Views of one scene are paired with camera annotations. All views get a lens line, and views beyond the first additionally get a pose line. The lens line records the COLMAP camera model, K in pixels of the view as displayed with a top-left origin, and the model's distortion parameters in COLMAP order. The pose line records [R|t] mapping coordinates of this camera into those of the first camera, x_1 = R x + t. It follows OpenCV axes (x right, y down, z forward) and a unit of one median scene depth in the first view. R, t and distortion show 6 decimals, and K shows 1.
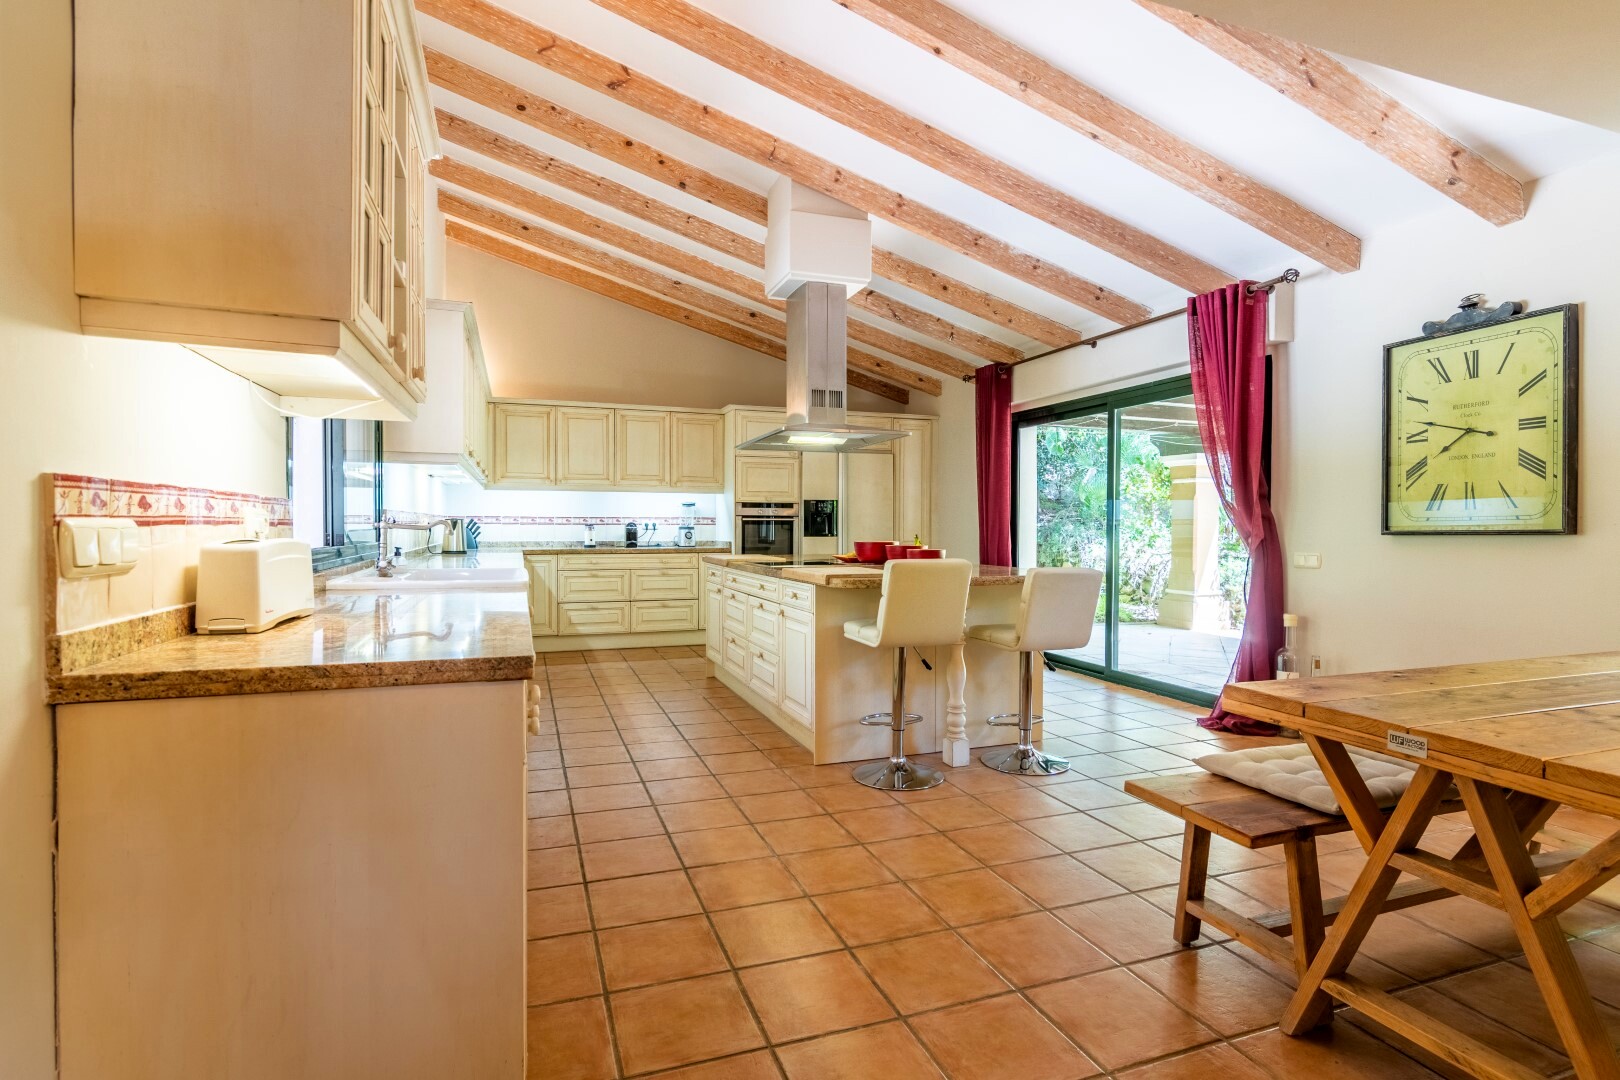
lens RADIAL K [[794.1, 0, 811.8], [0, 794.1, 535.3], [0, 0, 1]] dist [-0.003187, 0.000106]
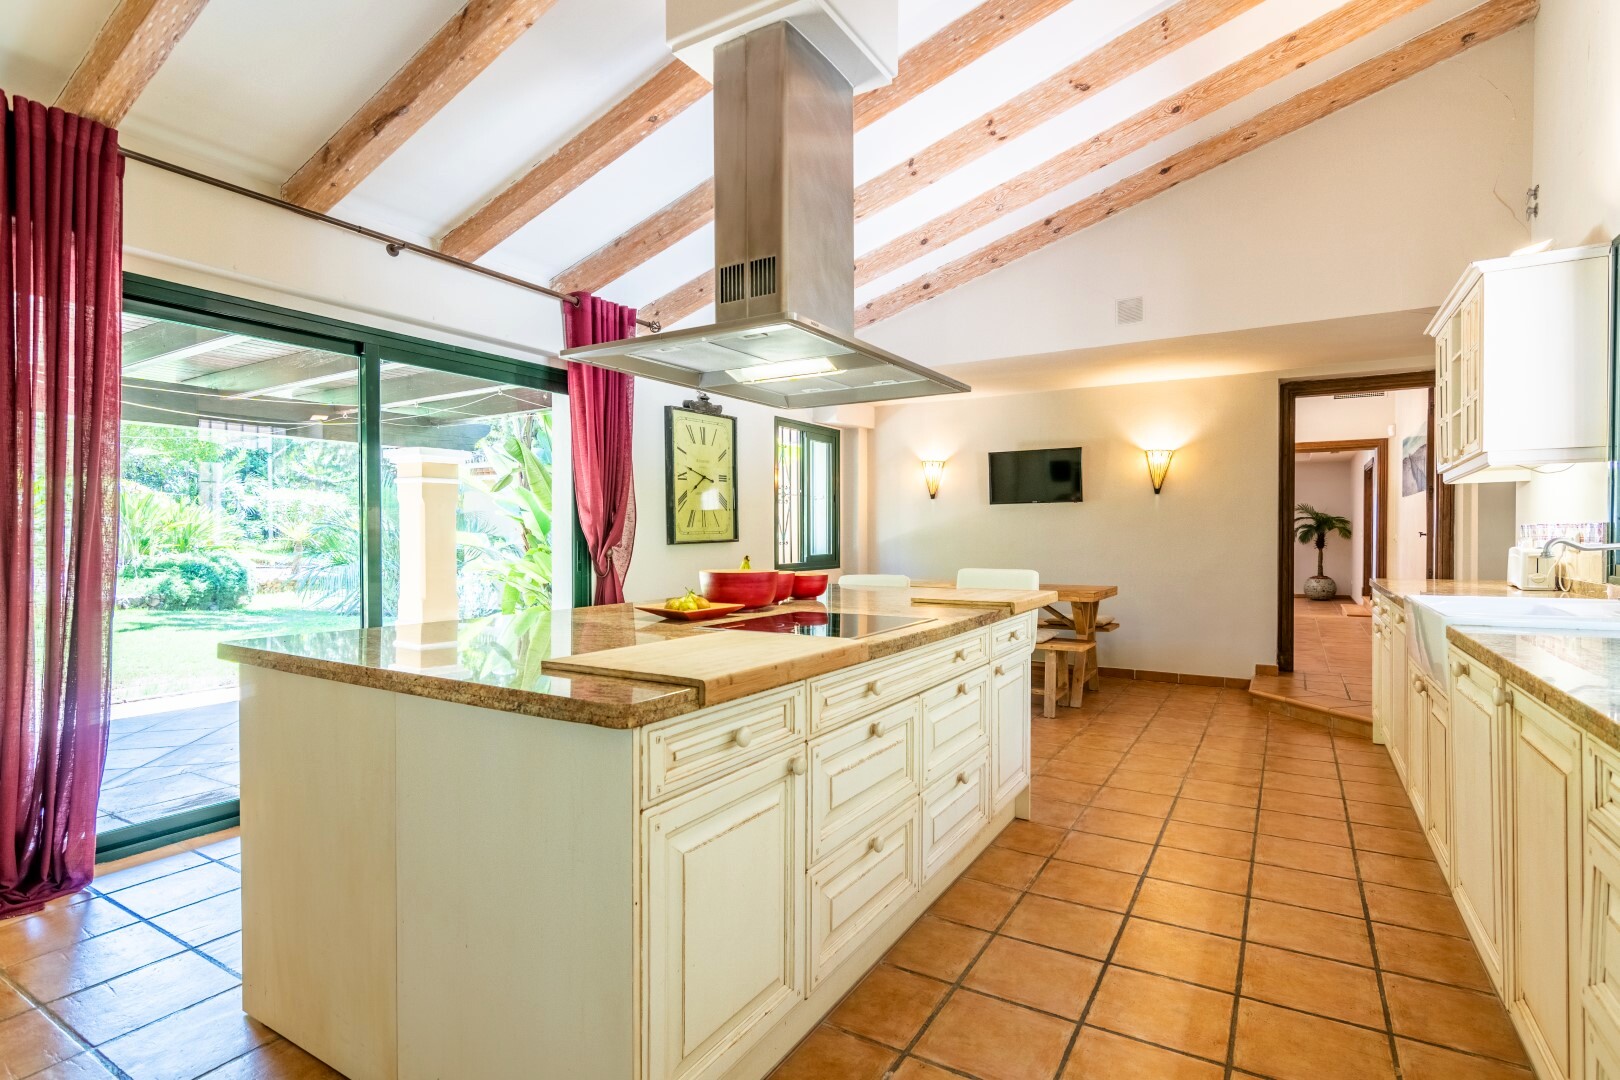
lens RADIAL K [[794.1, 0, 822.4], [0, 794.1, 535.9], [0, 0, 1]] dist [-0.003187, 0.000106]
pose [[-0.632189, -0.007639, 0.774776, -0.466752], [0.005653, 0.999879, 0.014471, -0.030426], [-0.774793, 0.013528, -0.632070, 1.536323]]
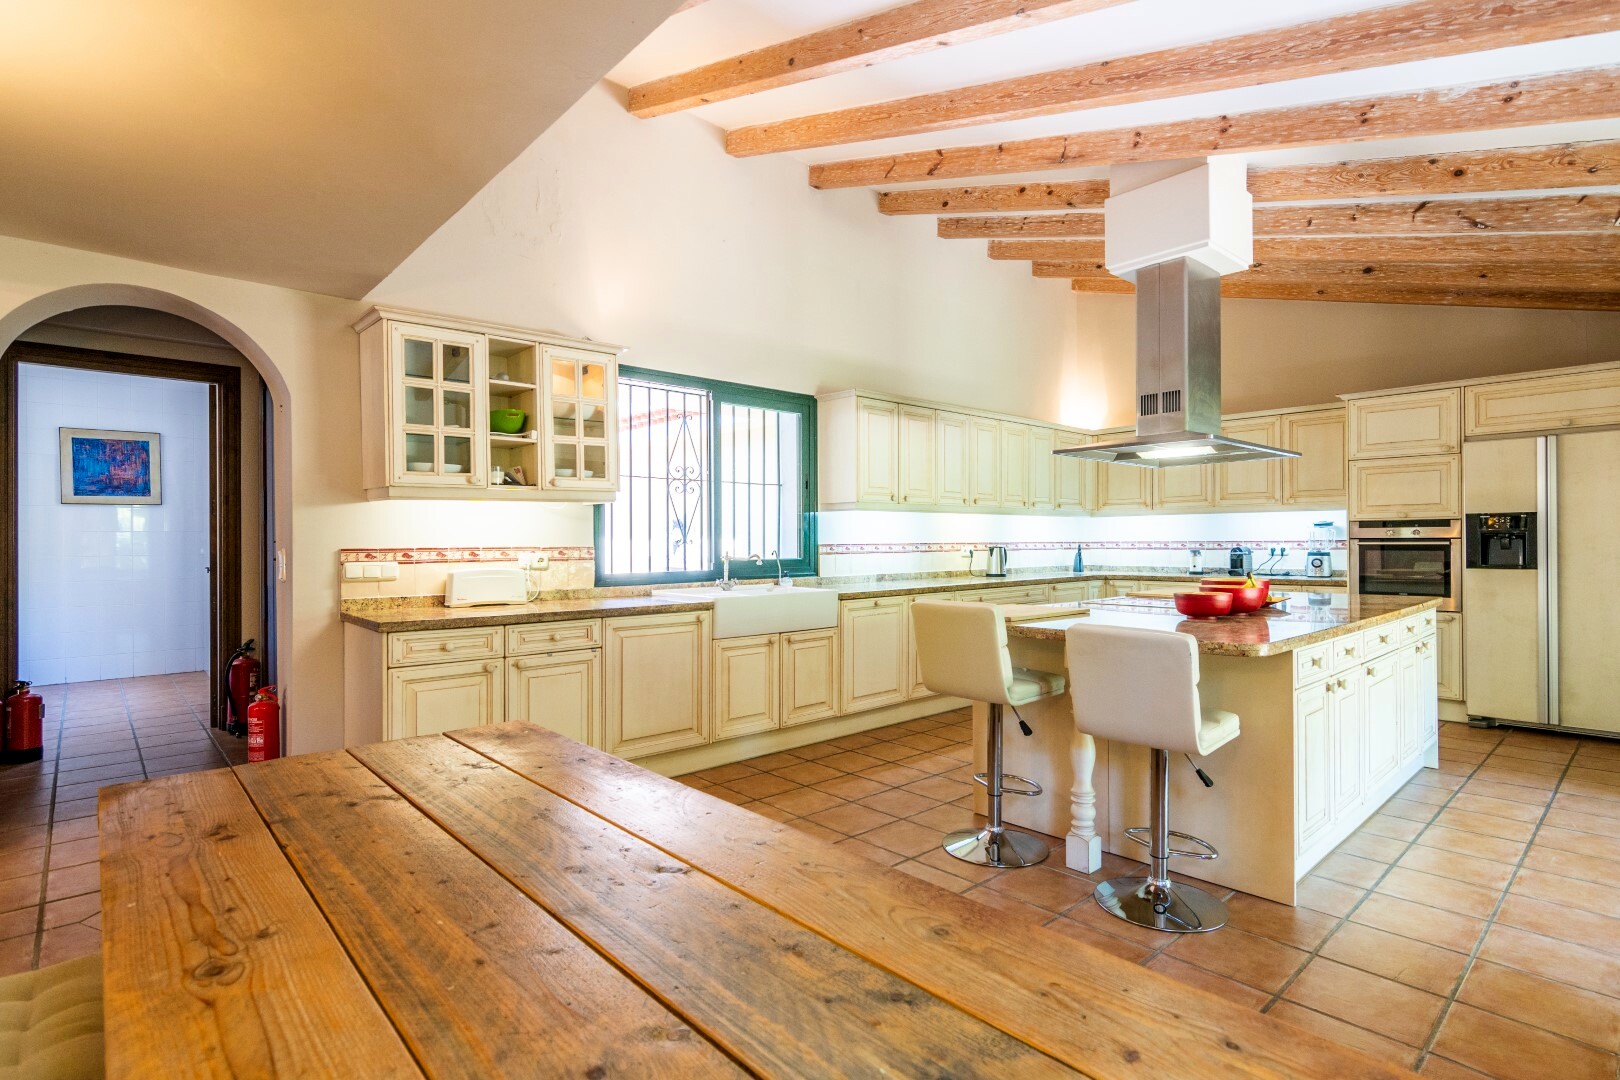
lens RADIAL K [[794.1, 0, 802.0], [0, 794.1, 537.9], [0, 0, 1]] dist [-0.003187, 0.000106]
pose [[0.373736, -0.010339, -0.927478, 0.731218], [-0.003988, 0.999911, -0.012754, -0.024536], [0.927527, 0.008465, 0.373661, 0.402191]]
